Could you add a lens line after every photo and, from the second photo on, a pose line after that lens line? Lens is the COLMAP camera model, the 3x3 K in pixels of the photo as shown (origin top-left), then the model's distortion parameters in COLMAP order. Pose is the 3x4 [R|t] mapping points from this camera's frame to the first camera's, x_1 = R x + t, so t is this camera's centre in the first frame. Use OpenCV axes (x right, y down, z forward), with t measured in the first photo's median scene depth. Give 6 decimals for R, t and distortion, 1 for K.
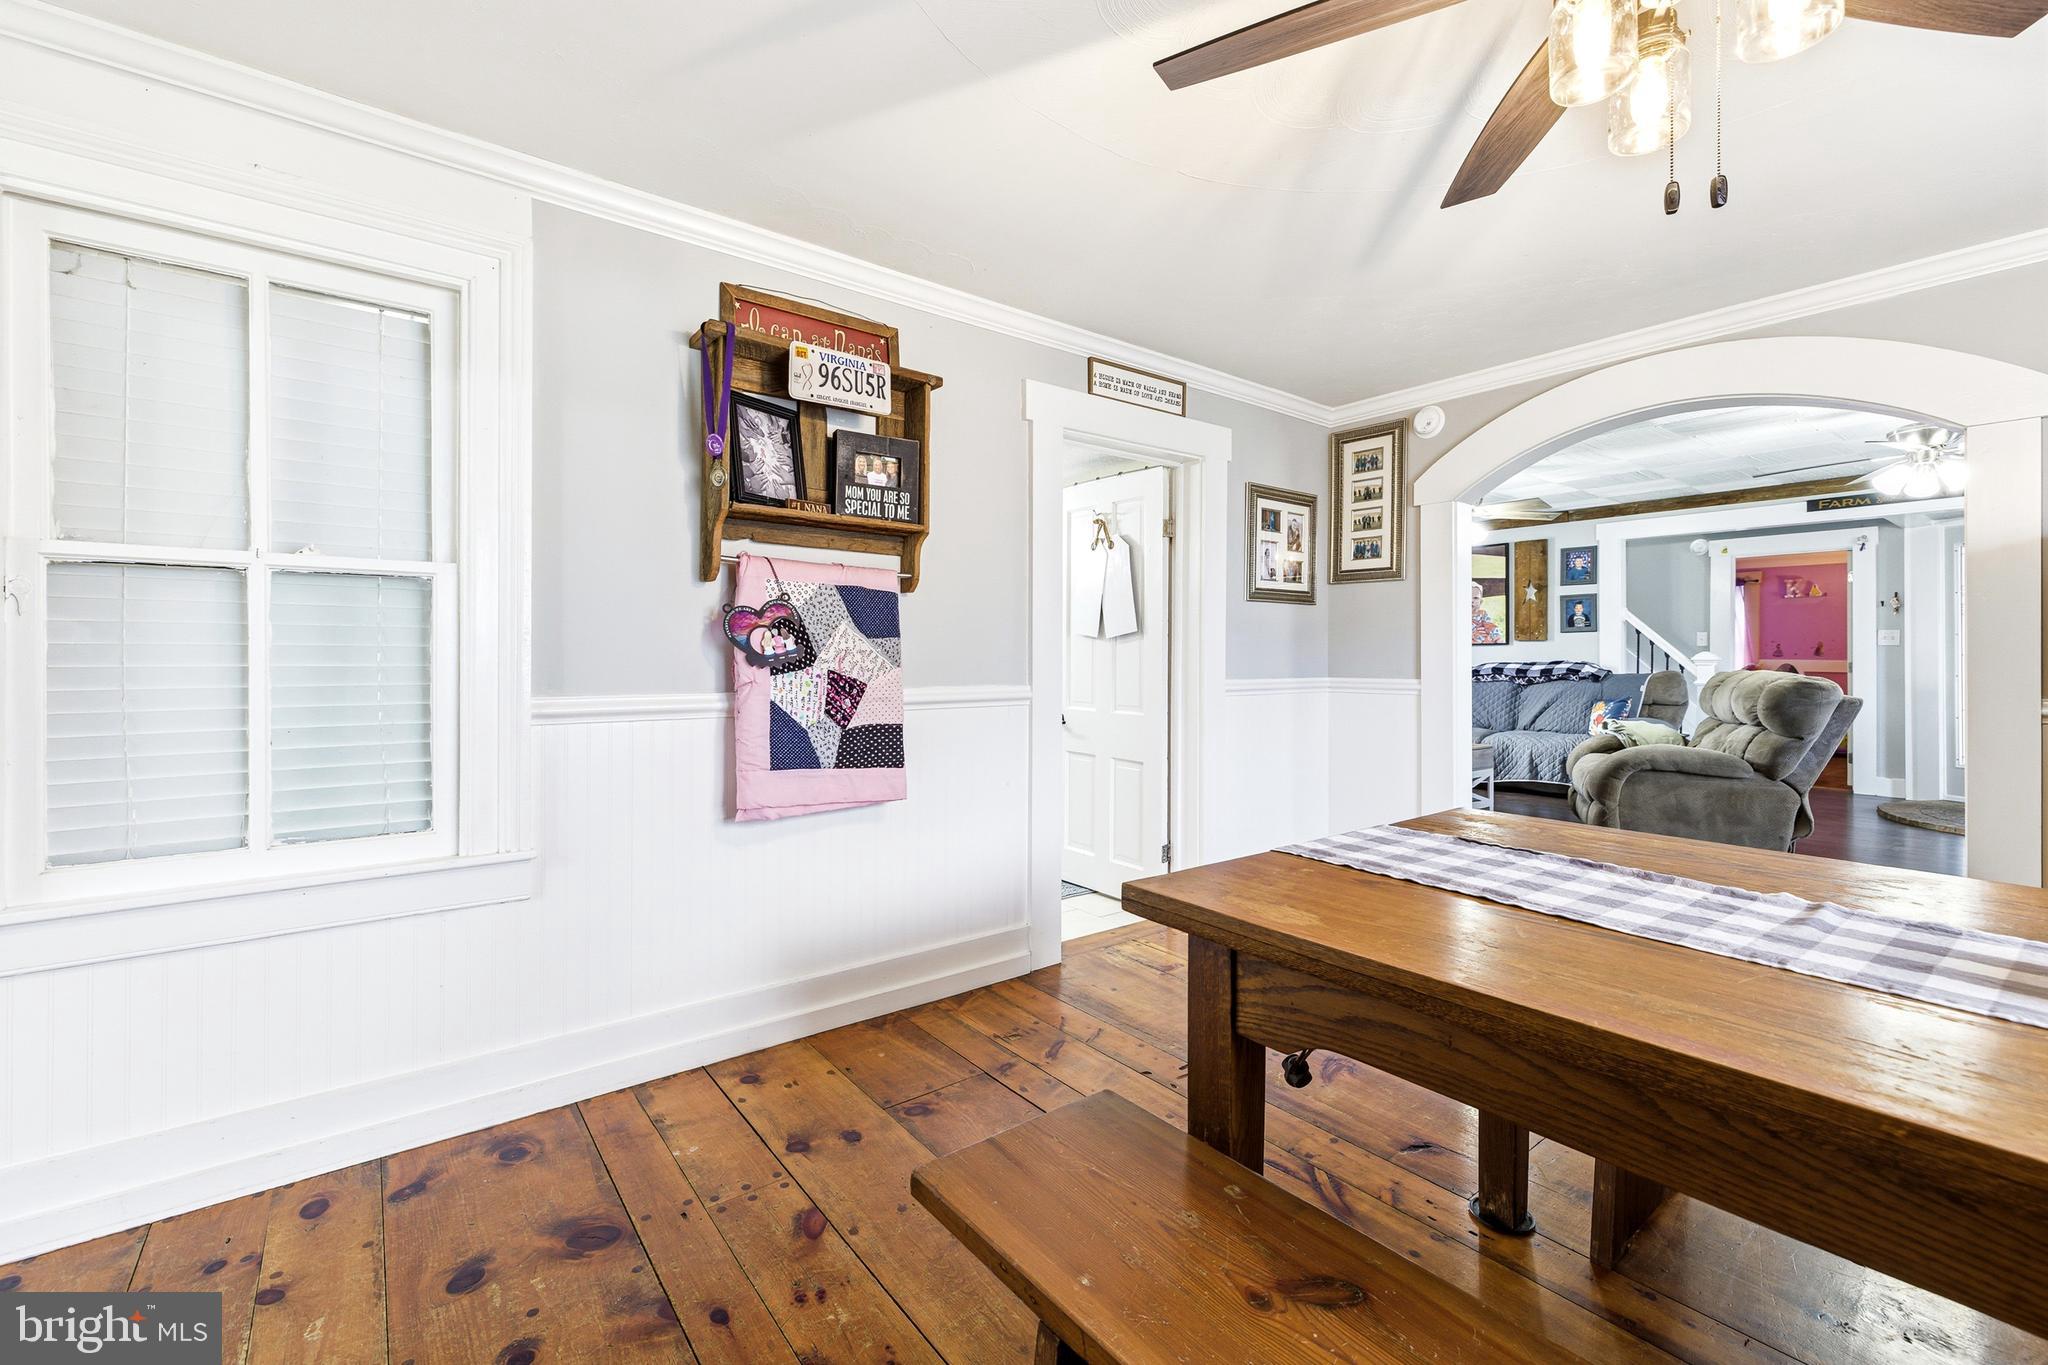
lens RADIAL K [[857.5, 0, 1024.7], [0, 857.5, 667.8], [0, 0, 1]] dist [-0.001351, -0.000096]
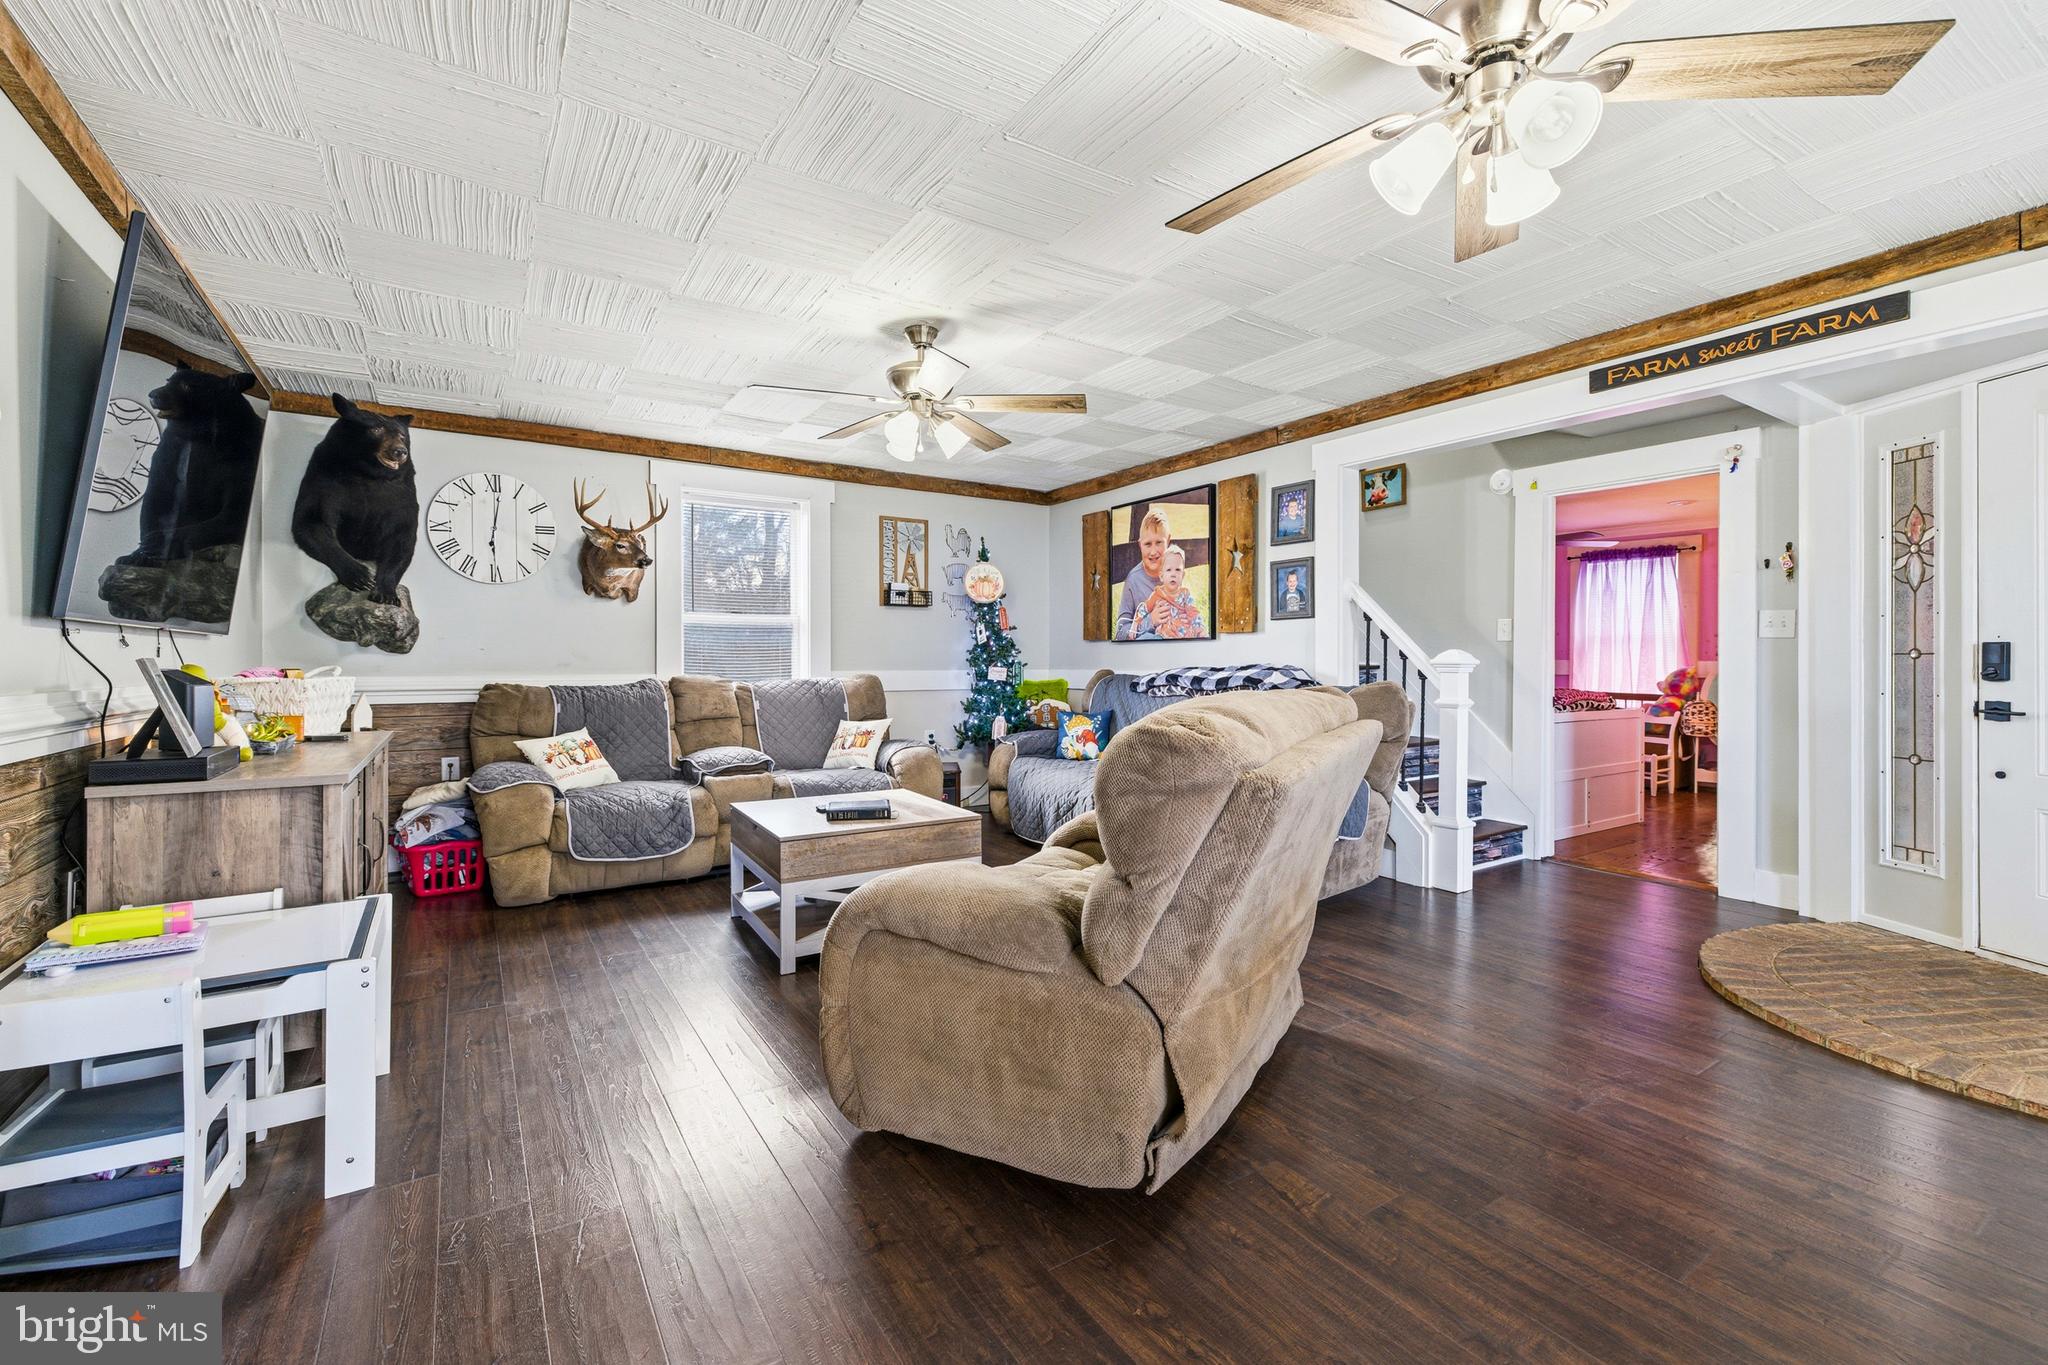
lens RADIAL K [[867.0, 0, 1033.0], [0, 867.0, 673.8], [0, 0, 1]] dist [-0.000669, -0.000029]
pose [[0.997388, -0.001322, -0.072214, 0.503253], [0.001624, 0.999990, 0.004128, -0.004760], [0.072208, -0.004235, 0.997381, 0.354059]]
